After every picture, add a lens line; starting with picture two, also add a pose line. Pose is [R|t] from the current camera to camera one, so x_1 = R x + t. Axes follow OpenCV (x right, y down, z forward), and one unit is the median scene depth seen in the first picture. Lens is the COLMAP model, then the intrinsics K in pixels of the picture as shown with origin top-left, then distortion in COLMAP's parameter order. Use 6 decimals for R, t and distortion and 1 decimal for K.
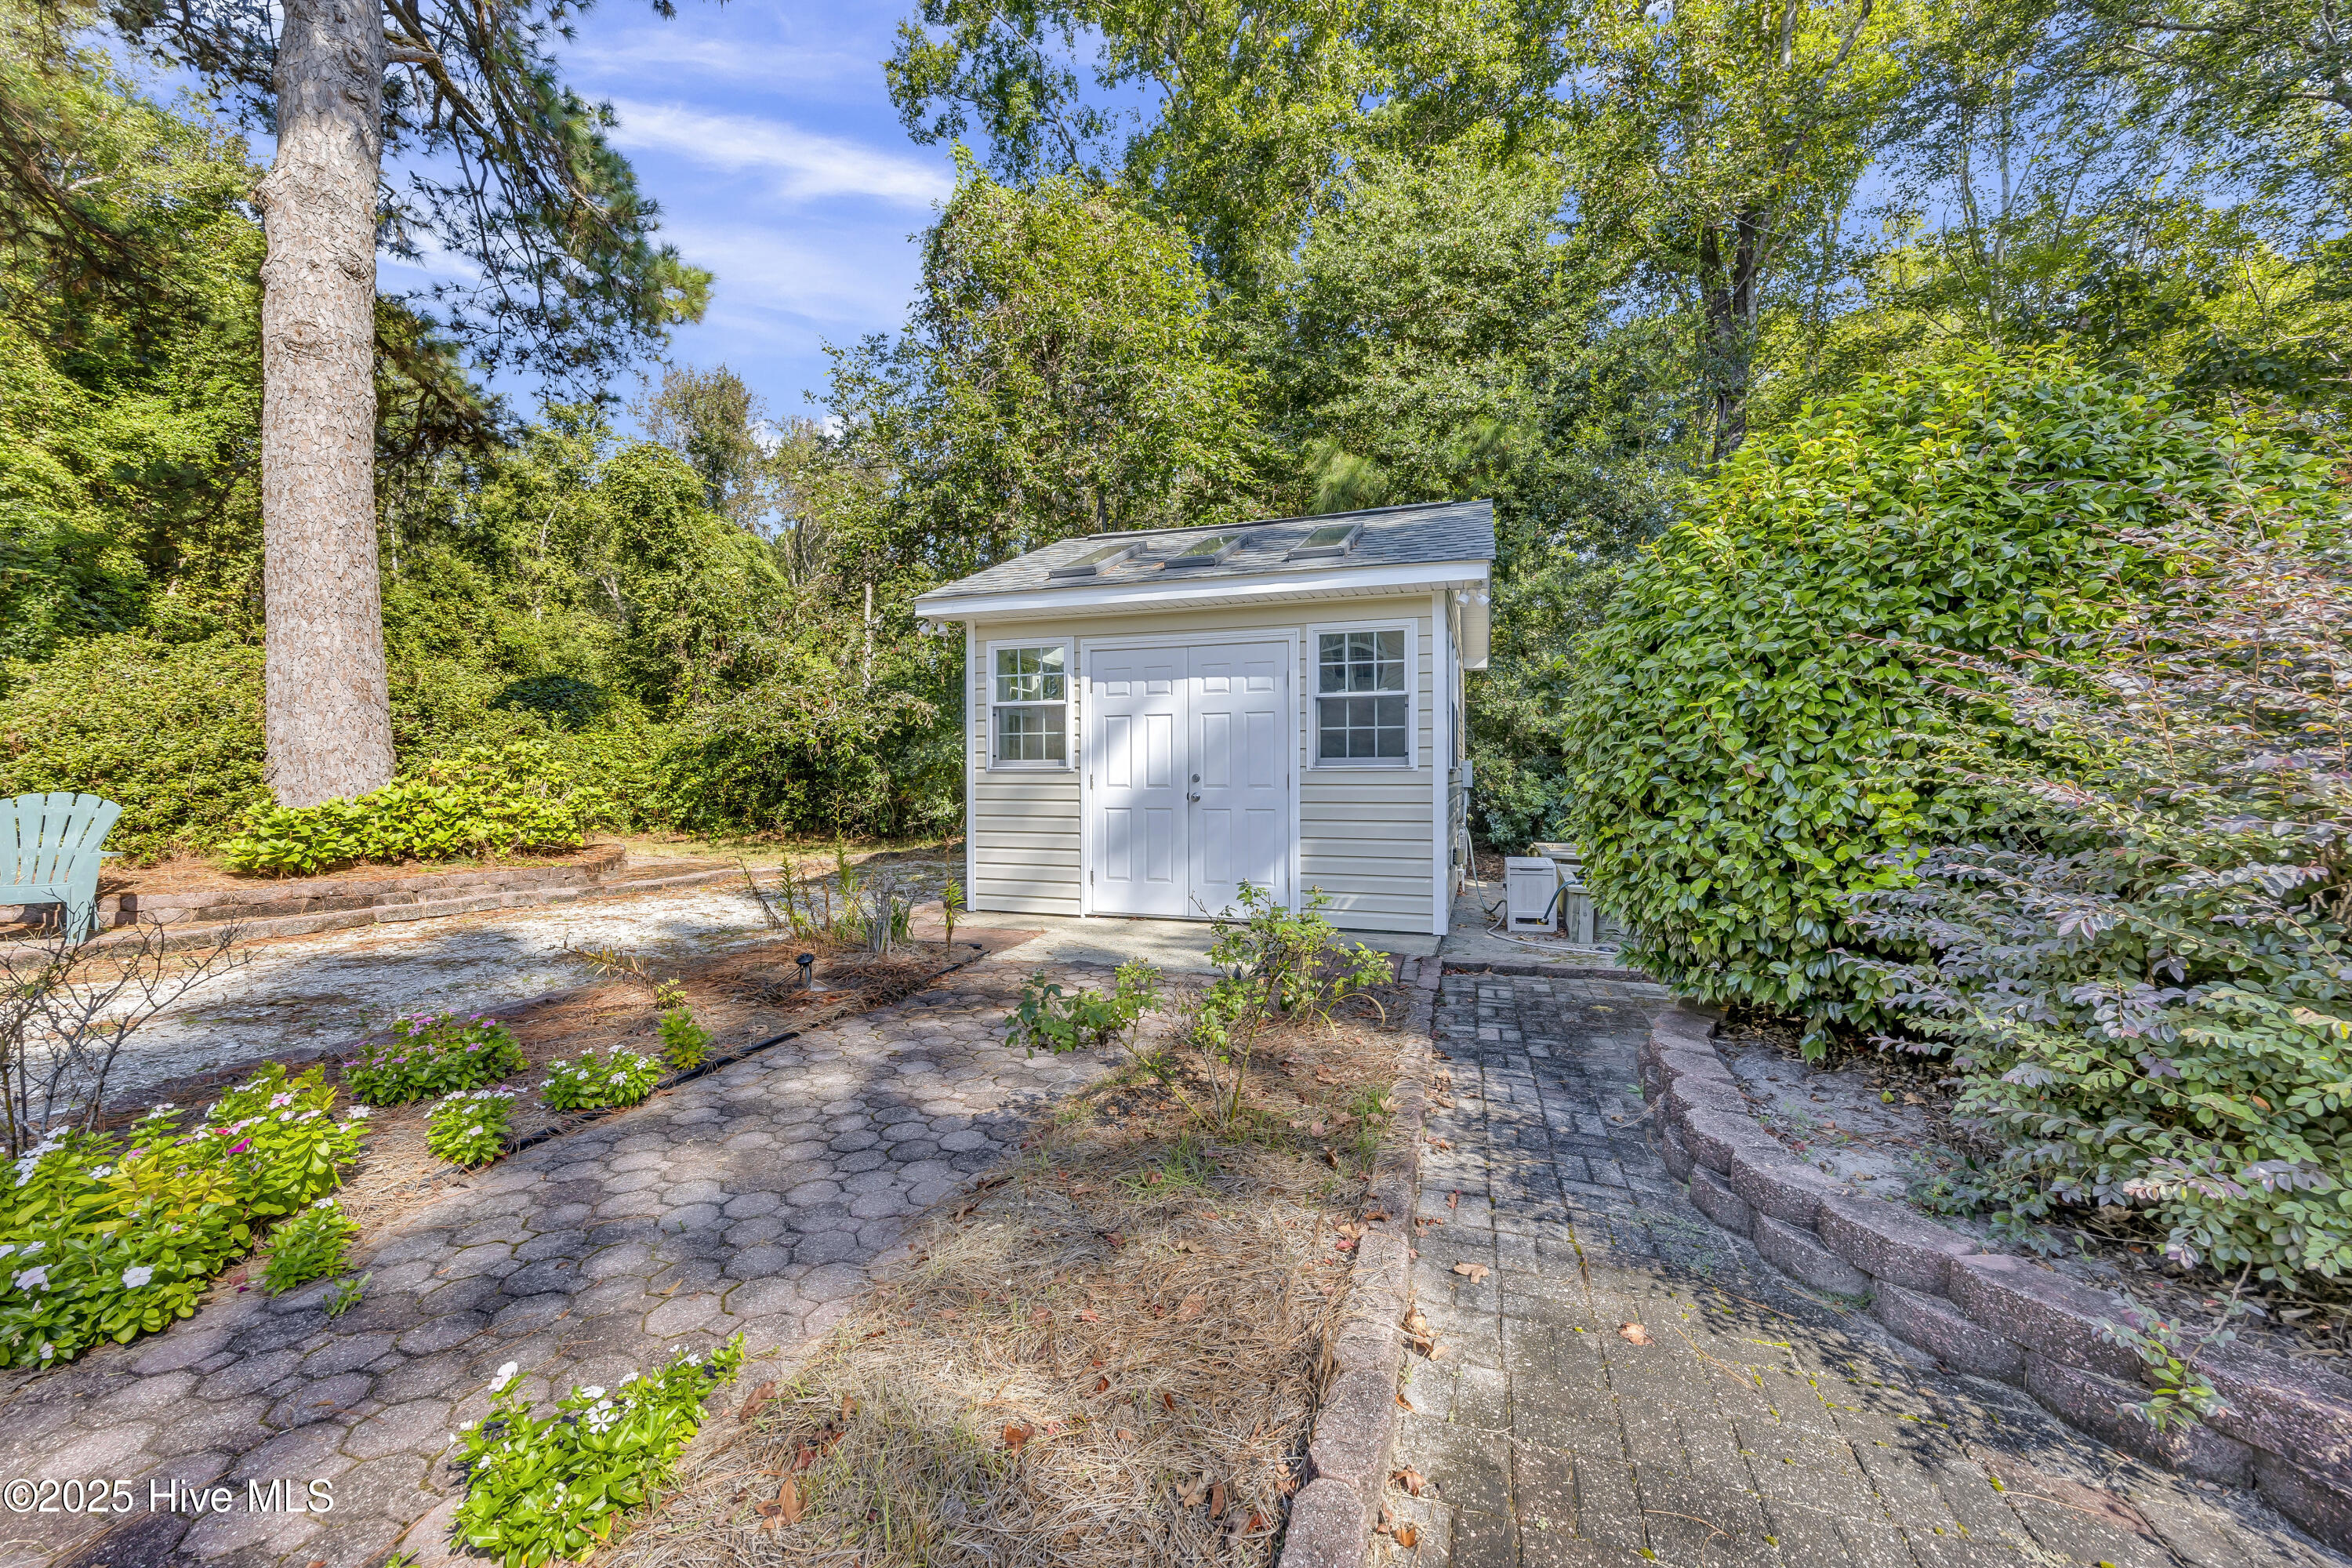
lens RADIAL K [[917.7, 0, 1174.5], [0, 917.7, 782.7], [0, 0, 1]] dist [-0.007242, -0.000140]
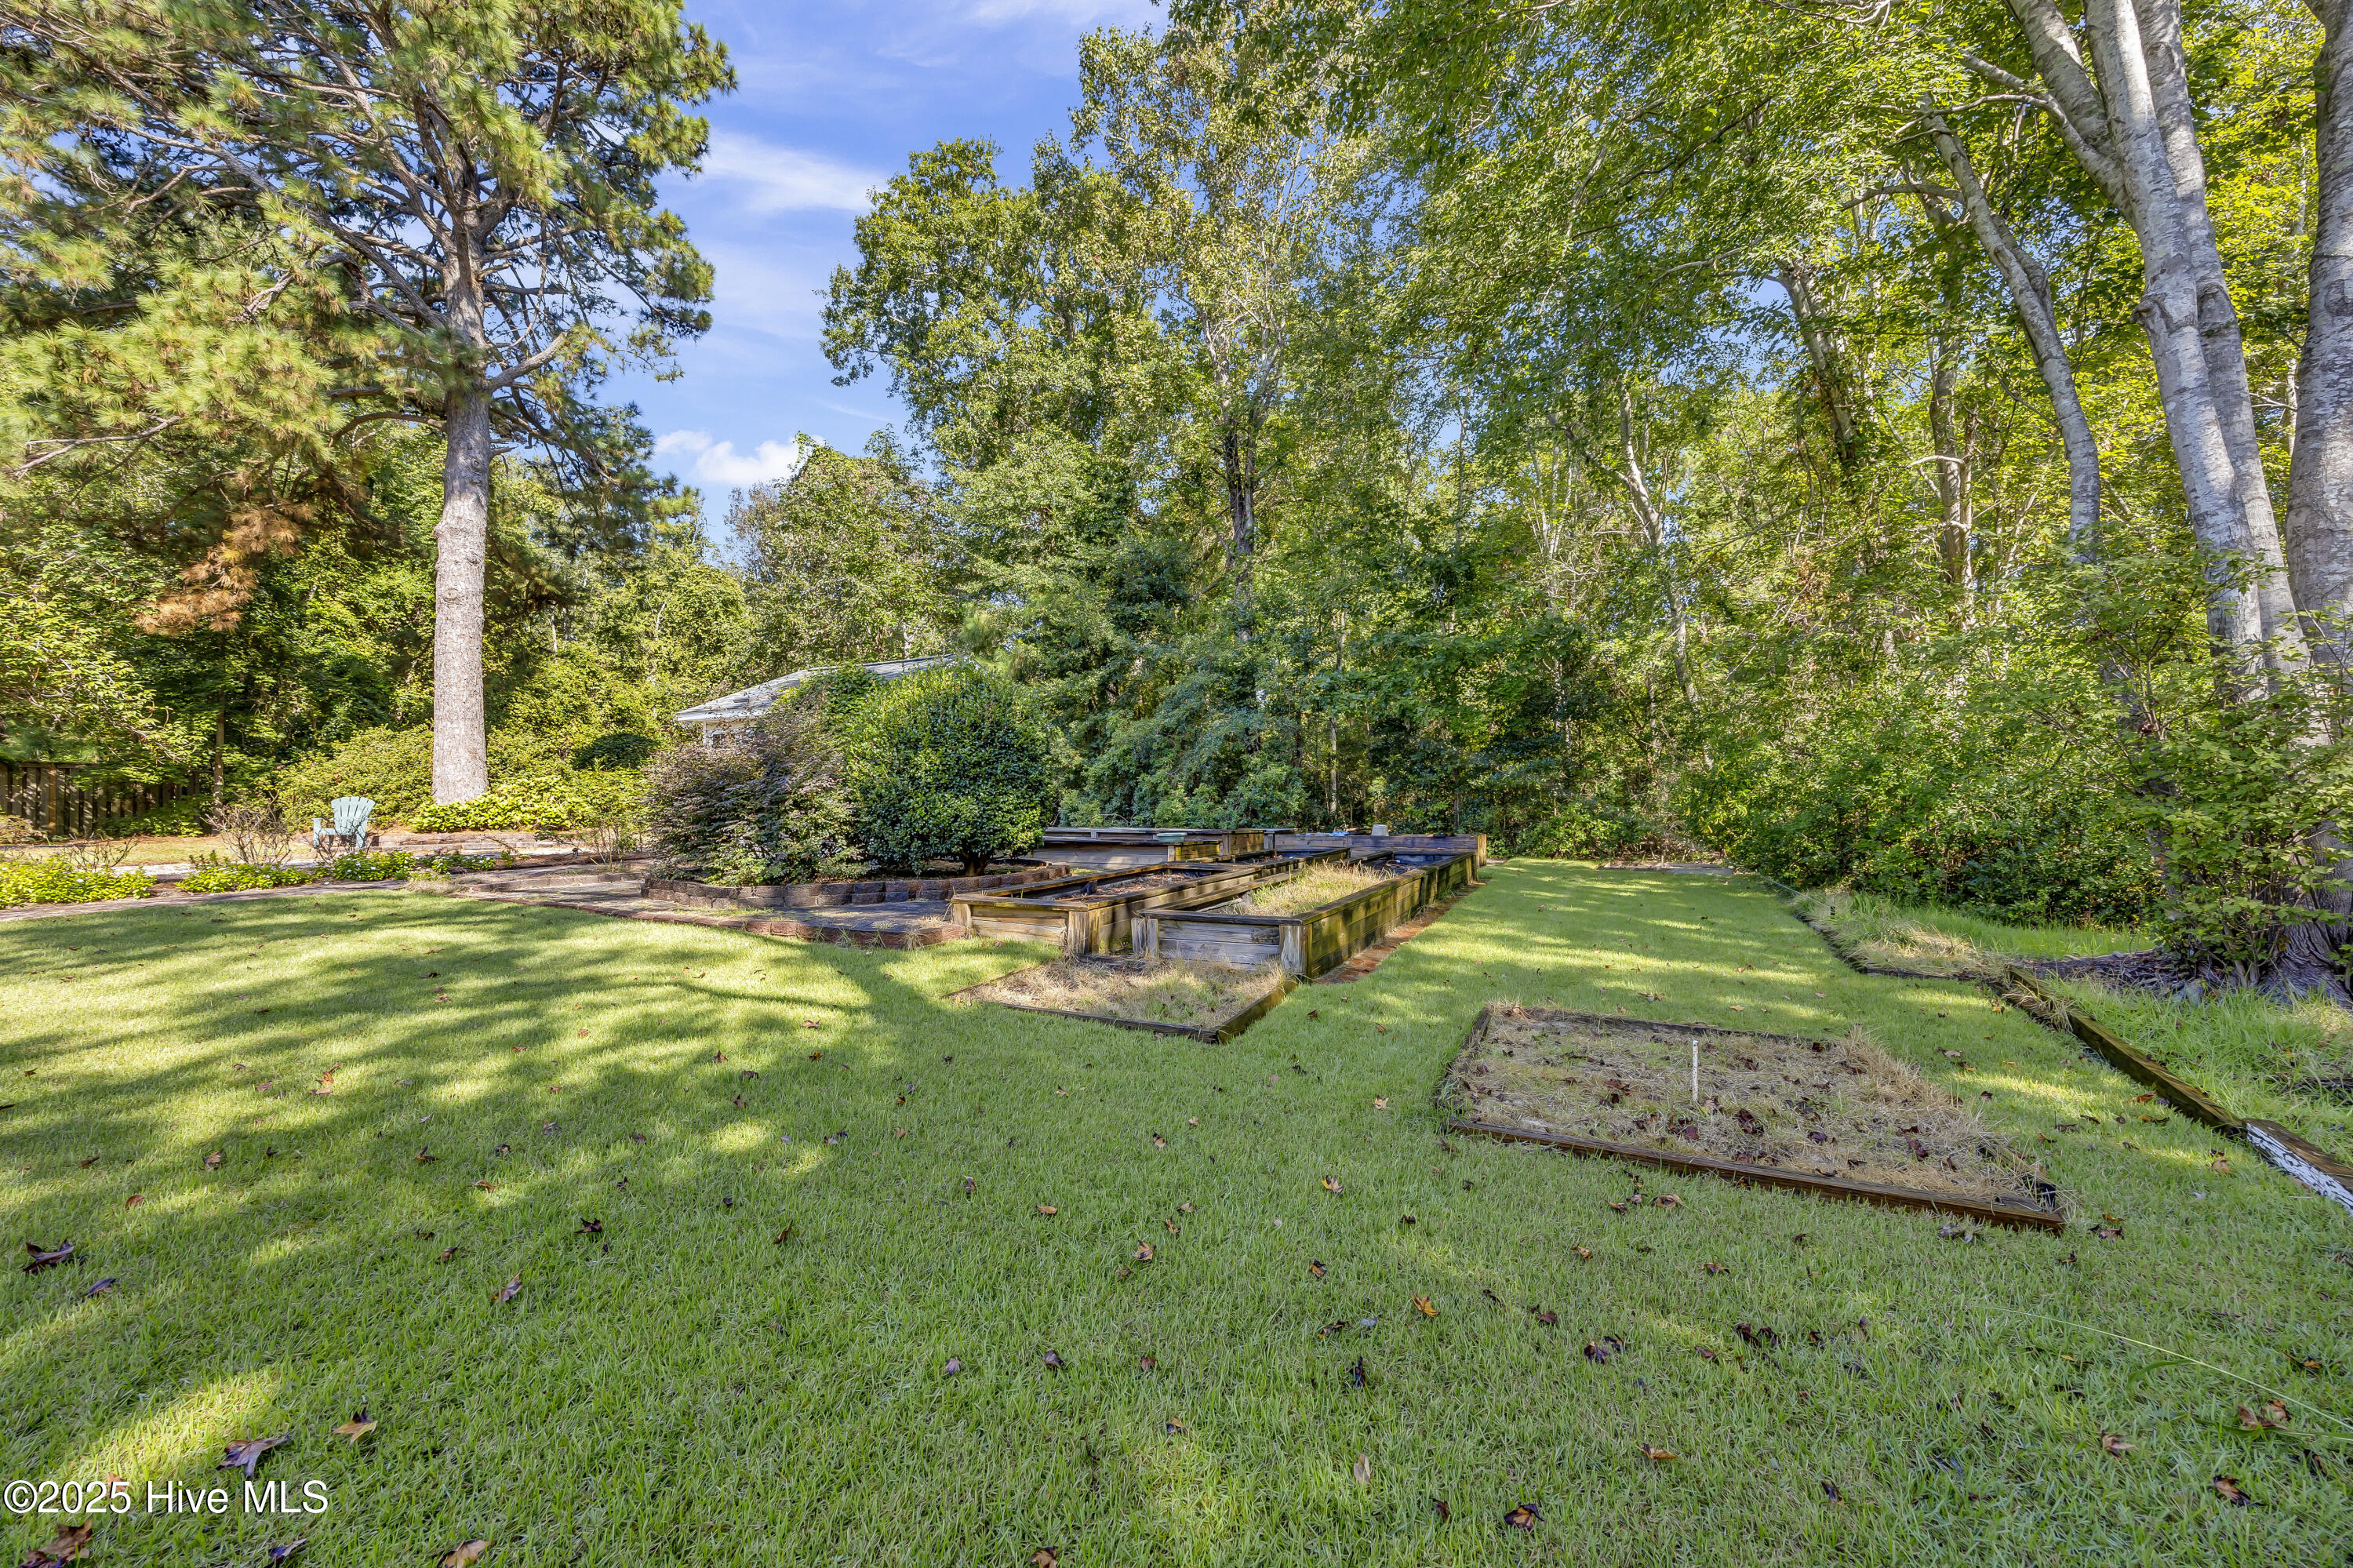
lens RADIAL K [[918.2, 0, 1180.7], [0, 918.2, 785.7], [0, 0, 1]] dist [-0.007242, -0.000140]
pose [[0.990501, -0.004183, -0.137439, 1.032881], [0.000080, 0.999554, -0.029849, 0.039993], [0.137503, 0.029555, 0.990060, -0.884135]]
